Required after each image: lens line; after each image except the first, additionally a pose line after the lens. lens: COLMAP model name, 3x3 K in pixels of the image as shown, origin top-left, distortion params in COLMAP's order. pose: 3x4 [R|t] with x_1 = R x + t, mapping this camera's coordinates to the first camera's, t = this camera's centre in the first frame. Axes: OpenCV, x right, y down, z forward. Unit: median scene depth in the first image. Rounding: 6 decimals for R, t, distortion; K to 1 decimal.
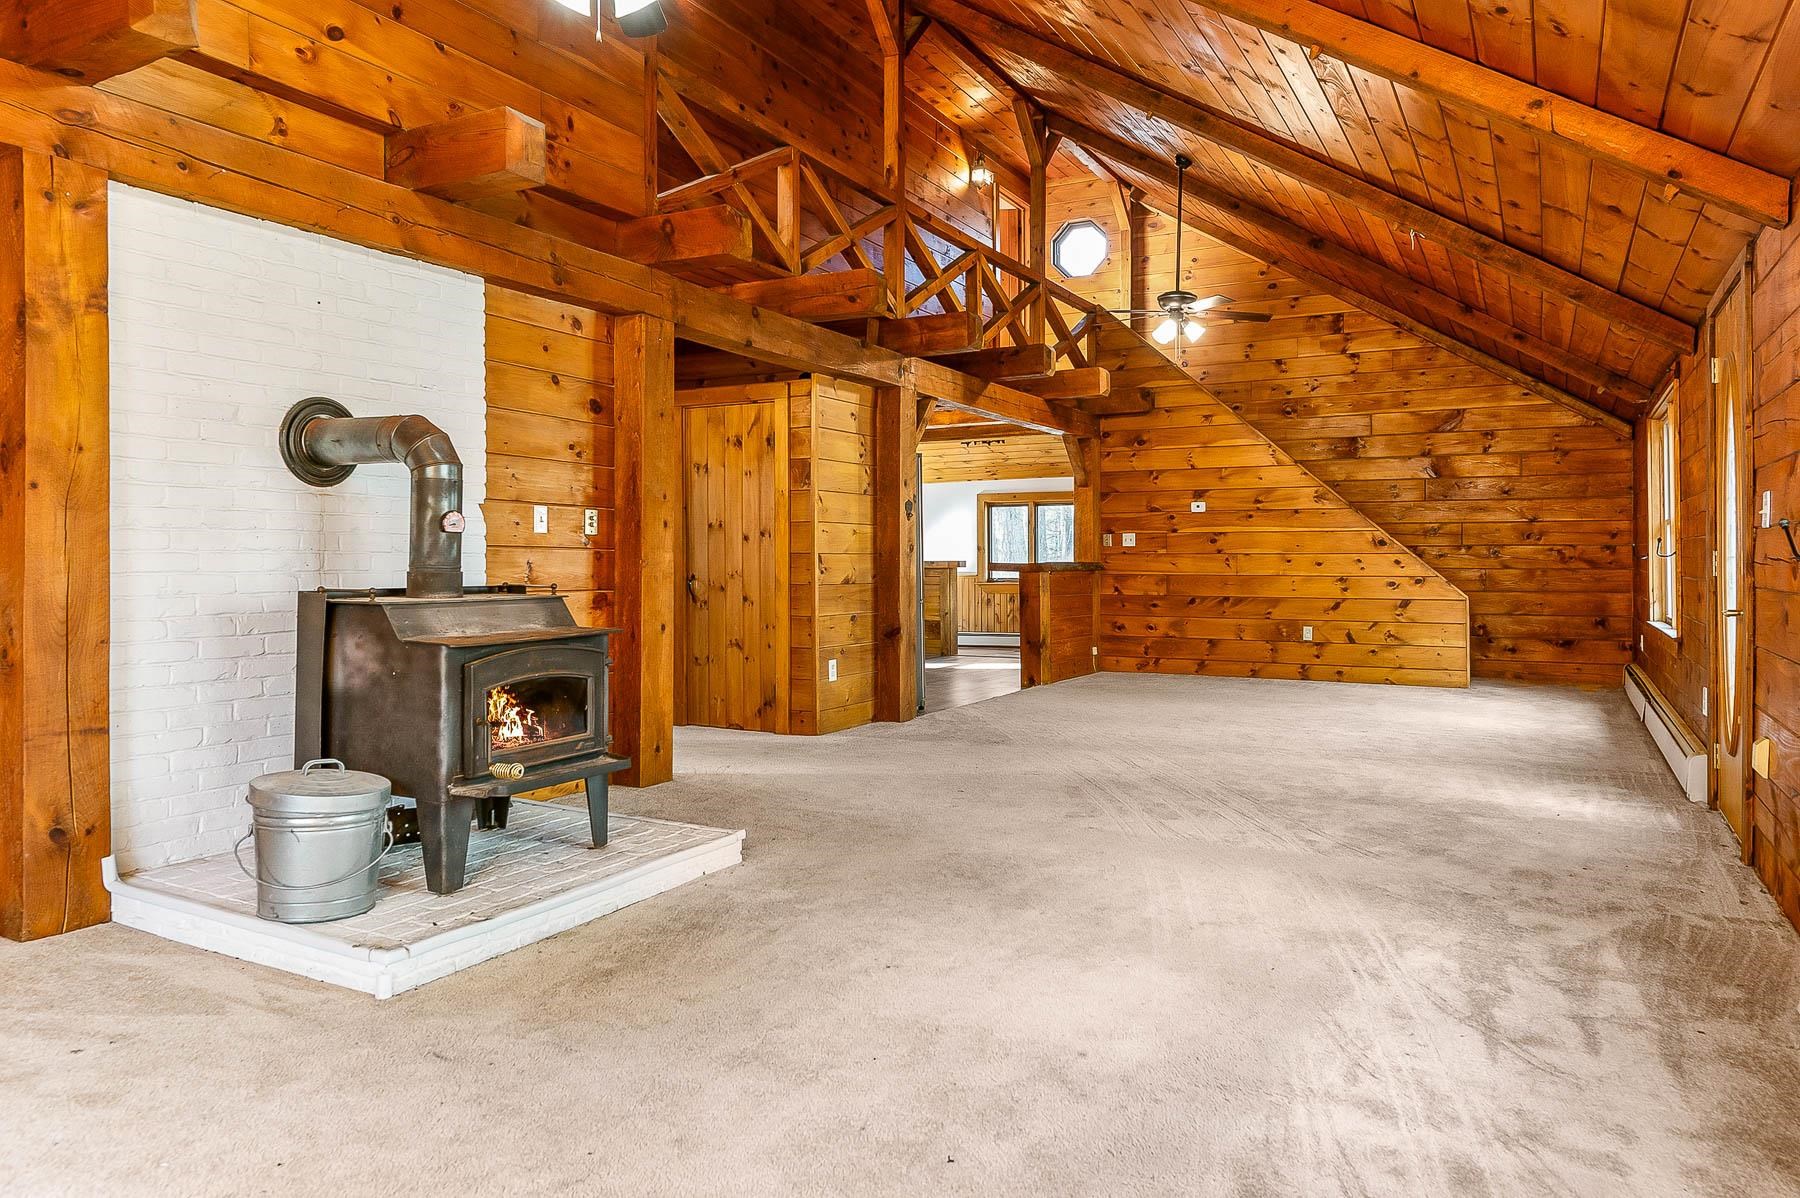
lens RADIAL K [[1208.3, 0, 900.8], [0, 1208.3, 594.4], [0, 0, 1]] dist [0.019330, -0.000878]
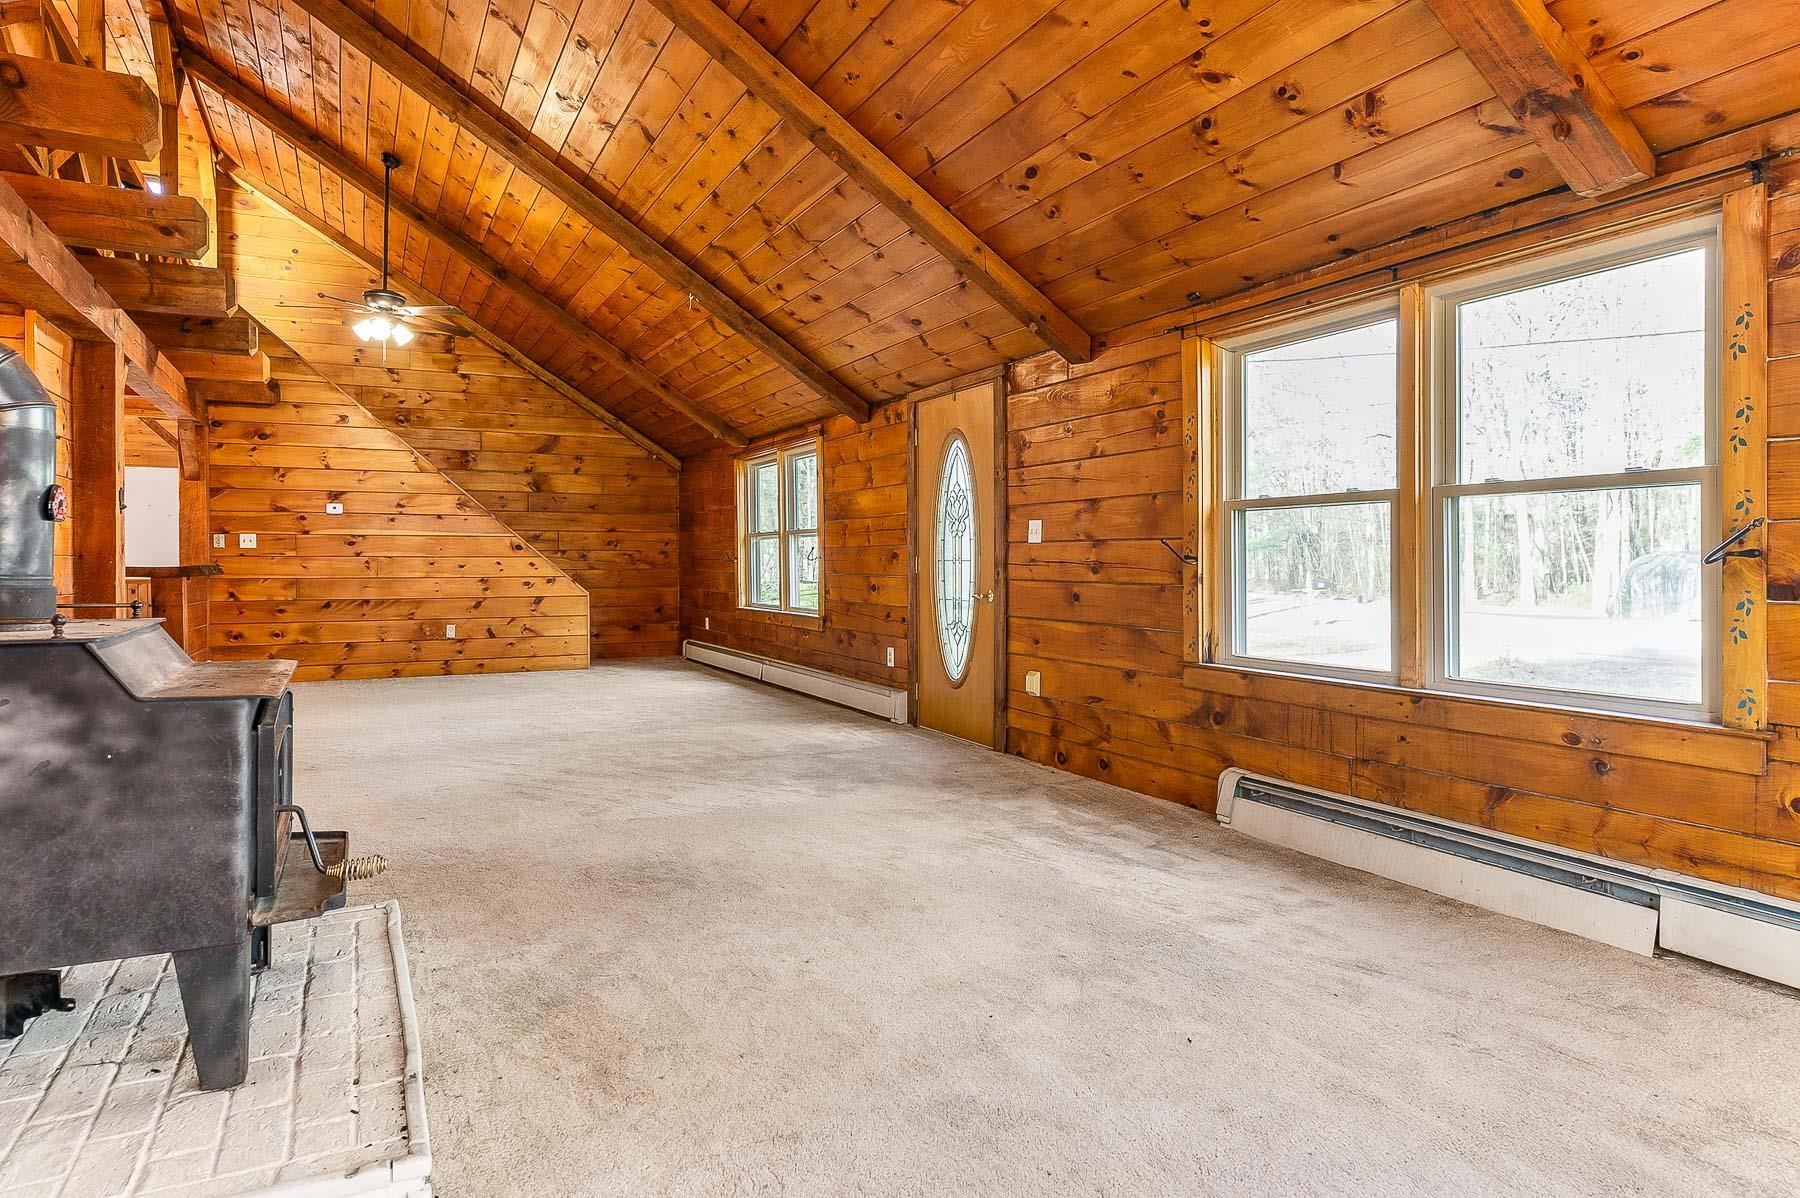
lens RADIAL K [[1076.4, 0, 900.9], [0, 1076.4, 586.8], [0, 0, 1]] dist [0.023823, 0.000002]
pose [[0.561169, -0.020720, 0.827442, -0.227937], [0.025011, 0.999655, 0.008070, -0.004659], [-0.827323, 0.016166, 0.561494, 0.132666]]
